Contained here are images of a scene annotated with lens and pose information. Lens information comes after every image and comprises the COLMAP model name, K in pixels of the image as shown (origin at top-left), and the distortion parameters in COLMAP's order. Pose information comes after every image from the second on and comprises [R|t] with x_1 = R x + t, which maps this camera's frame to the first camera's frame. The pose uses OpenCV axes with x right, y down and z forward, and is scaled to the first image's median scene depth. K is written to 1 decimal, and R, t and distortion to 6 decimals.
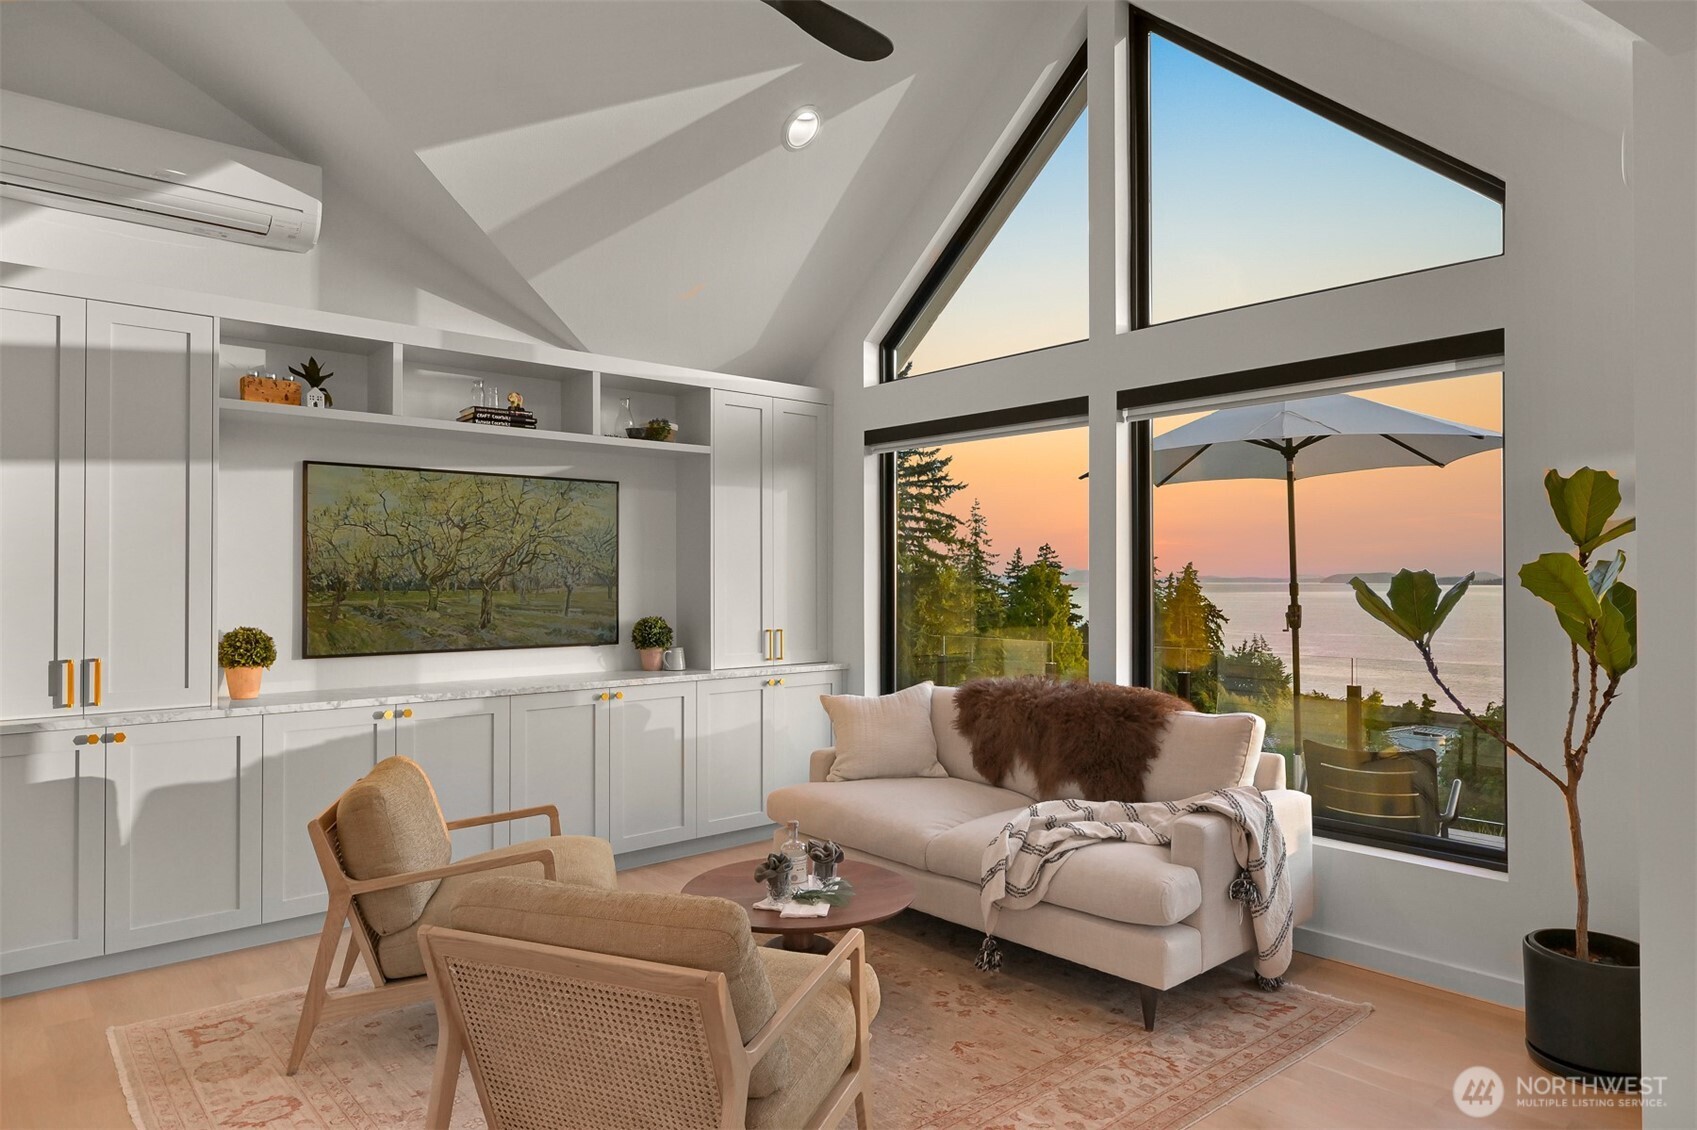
lens RADIAL K [[1025.8, 0, 848.5], [0, 1025.8, 565.0], [0, 0, 1]] dist [-0.007905, -0.000276]
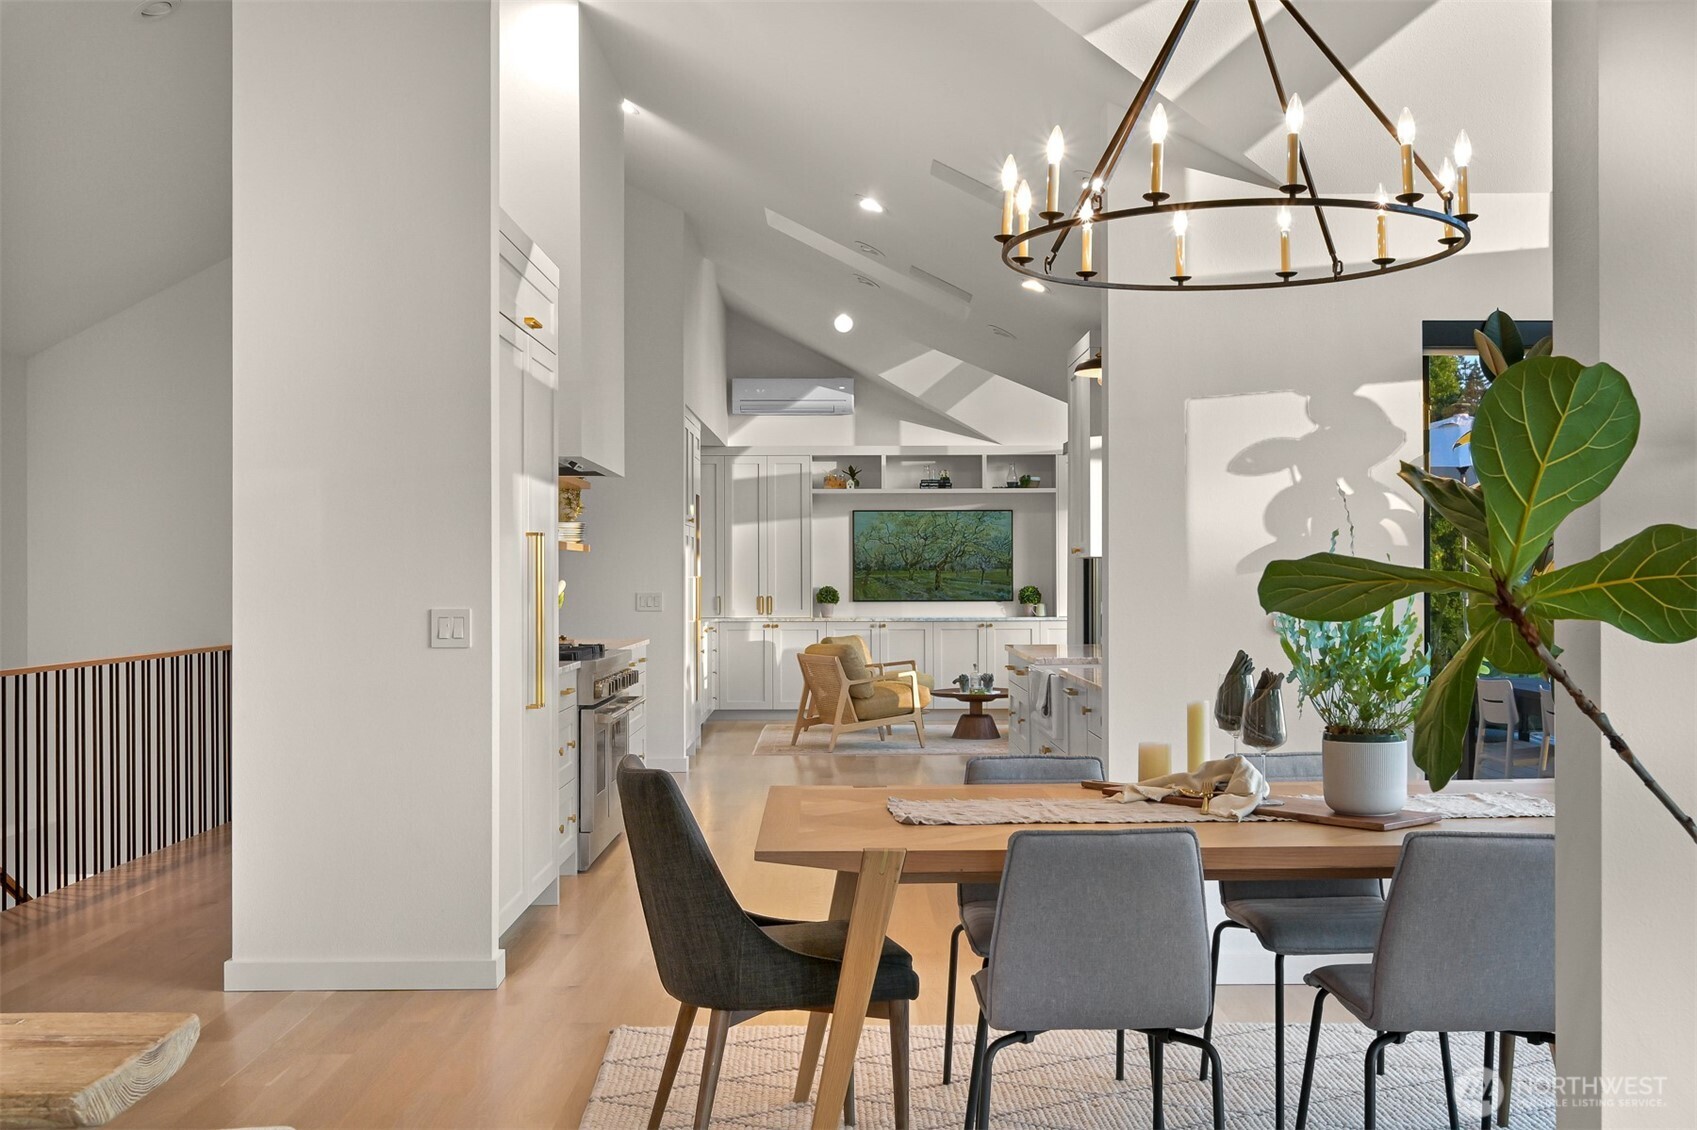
lens RADIAL K [[1675.6, 0, 848.5], [0, 1675.6, 565.0], [0, 0, 1]] dist [0.000370, -0.000029]
pose [[0.753981, -0.004504, -0.656880, 1.623423], [0.011079, 0.999921, 0.005860, -0.006588], [0.656802, -0.011696, 0.753972, -1.525628]]
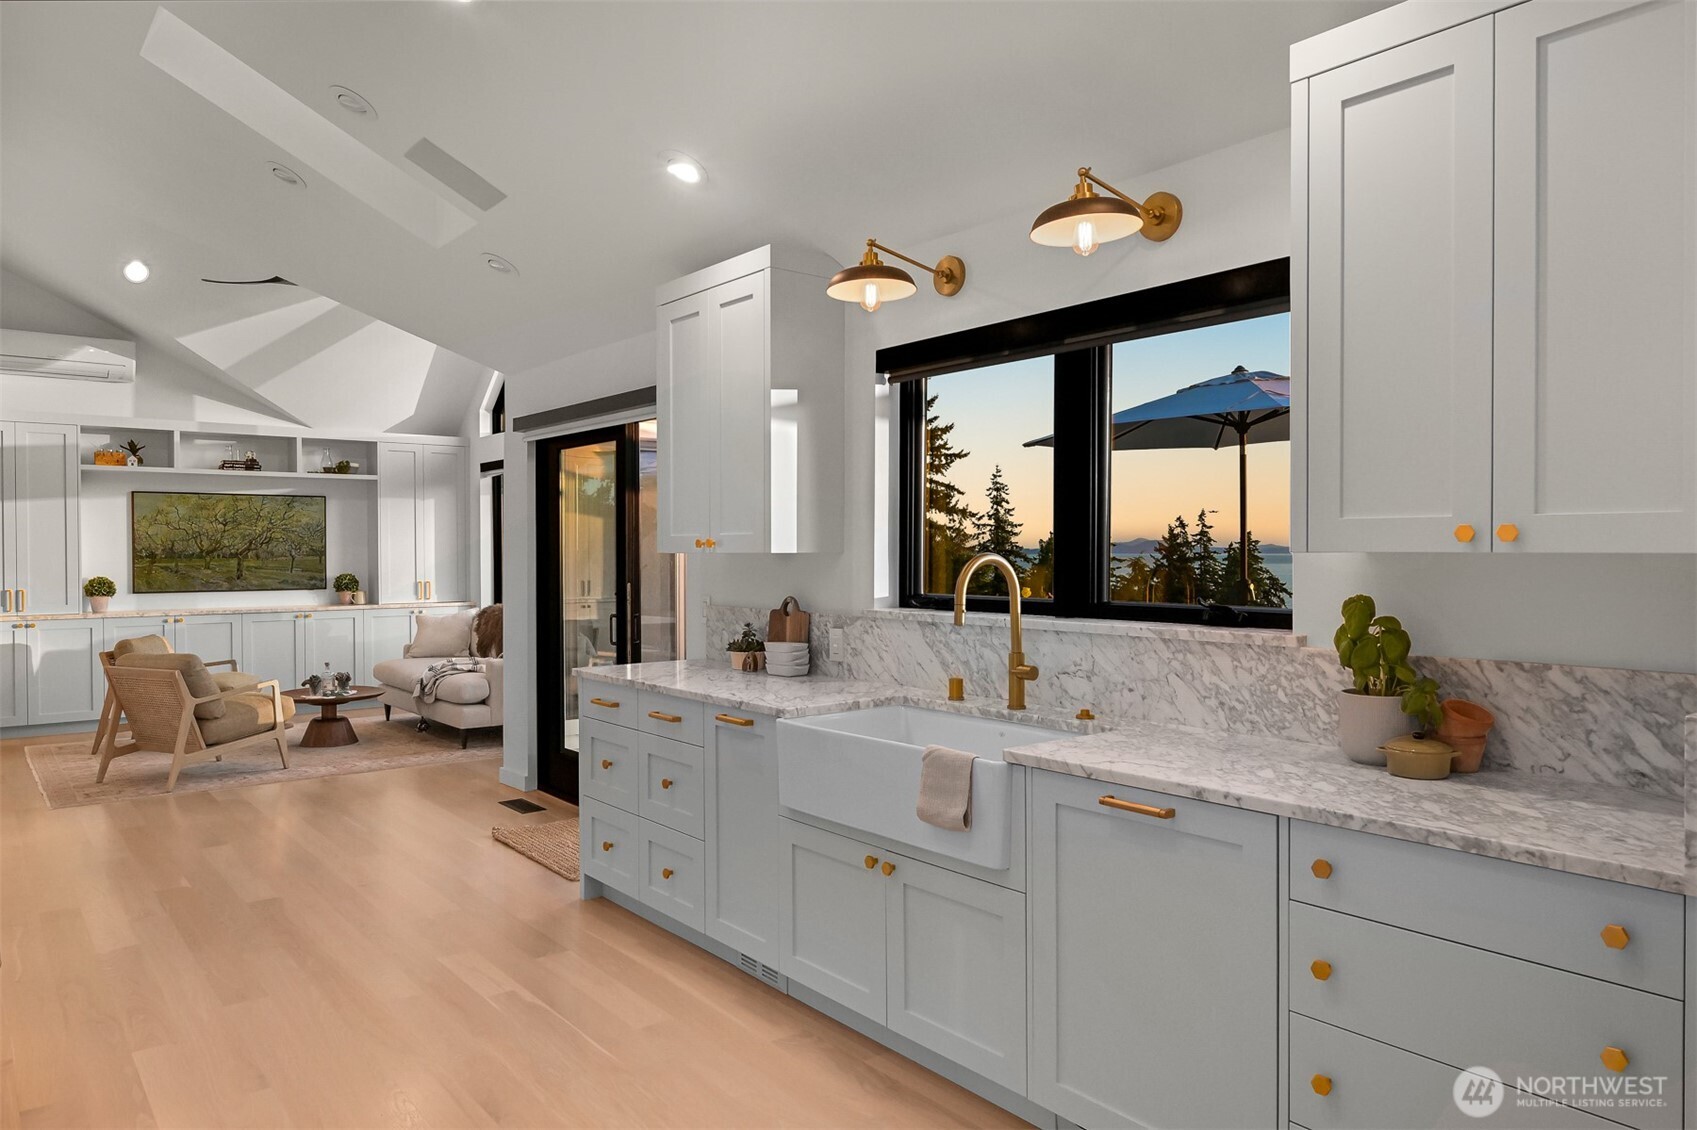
lens RADIAL K [[1109.1, 0, 848.5], [0, 1109.1, 565.0], [0, 0, 1]] dist [-0.003422, 0.002185]
pose [[0.998978, -0.001161, -0.045191, 0.825716], [0.002376, 0.999637, 0.026849, -0.014230], [0.045143, -0.026929, 0.998618, -0.931942]]
